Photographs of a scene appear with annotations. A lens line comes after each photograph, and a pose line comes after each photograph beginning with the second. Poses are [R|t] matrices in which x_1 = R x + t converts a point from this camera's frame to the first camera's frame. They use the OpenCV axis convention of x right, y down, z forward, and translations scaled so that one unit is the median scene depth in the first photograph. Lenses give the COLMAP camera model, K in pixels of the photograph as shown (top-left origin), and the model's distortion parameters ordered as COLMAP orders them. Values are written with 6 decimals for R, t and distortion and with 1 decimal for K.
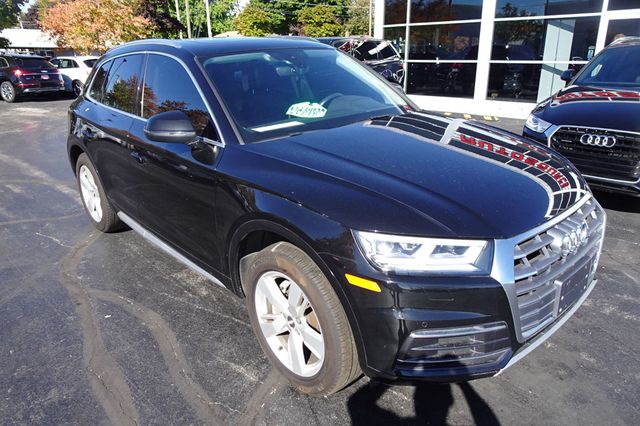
lens RADIAL K [[476.7, 0, 320.0], [0, 476.7, 213.0], [0, 0, 1]] dist [0.009925, 0.002488]
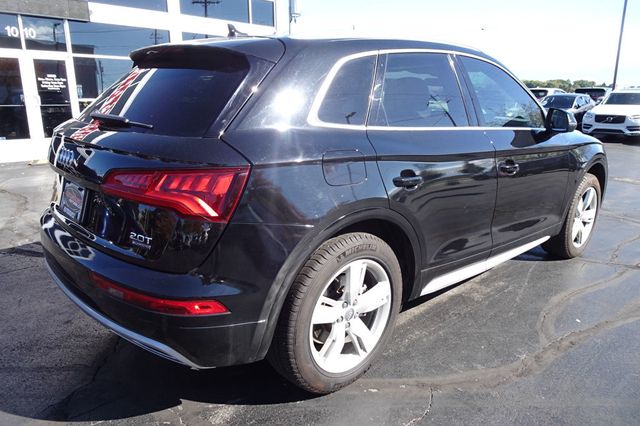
lens RADIAL K [[477.2, 0, 321.5], [0, 477.2, 210.5], [0, 0, 1]] dist [0.001417, 0.007328]
pose [[-0.021939, -0.225163, 0.974074, -1.559015], [0.324687, 0.919891, 0.219951, -0.437585], [-0.945567, 0.321095, 0.052926, 1.607100]]
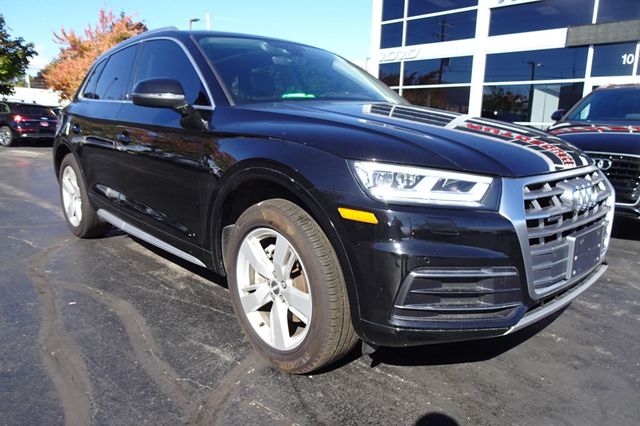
lens RADIAL K [[477.2, 0, 321.5], [0, 477.2, 210.5], [0, 0, 1]] dist [0.001417, 0.007328]
pose [[0.999149, 0.036813, 0.018589, 0.003302], [-0.033500, 0.987383, -0.154767, 0.196533], [-0.024052, 0.154012, 0.987776, 0.081683]]
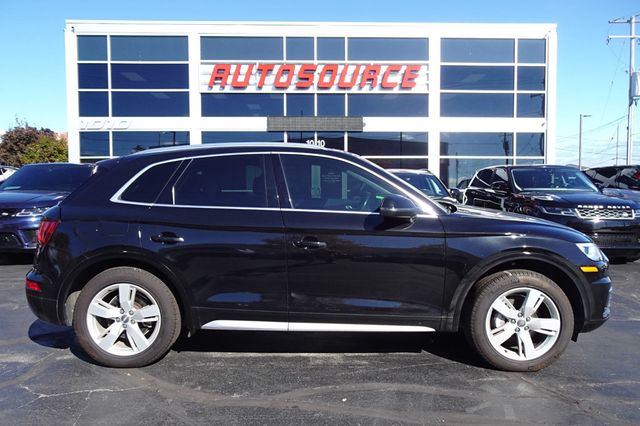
lens RADIAL K [[477.2, 0, 321.5], [0, 477.2, 210.5], [0, 0, 1]] dist [0.001417, 0.007328]
pose [[0.674569, -0.028299, 0.737669, -1.397152], [0.237506, 0.954455, -0.180575, 0.011553], [-0.698962, 0.297011, 0.650566, 0.321113]]
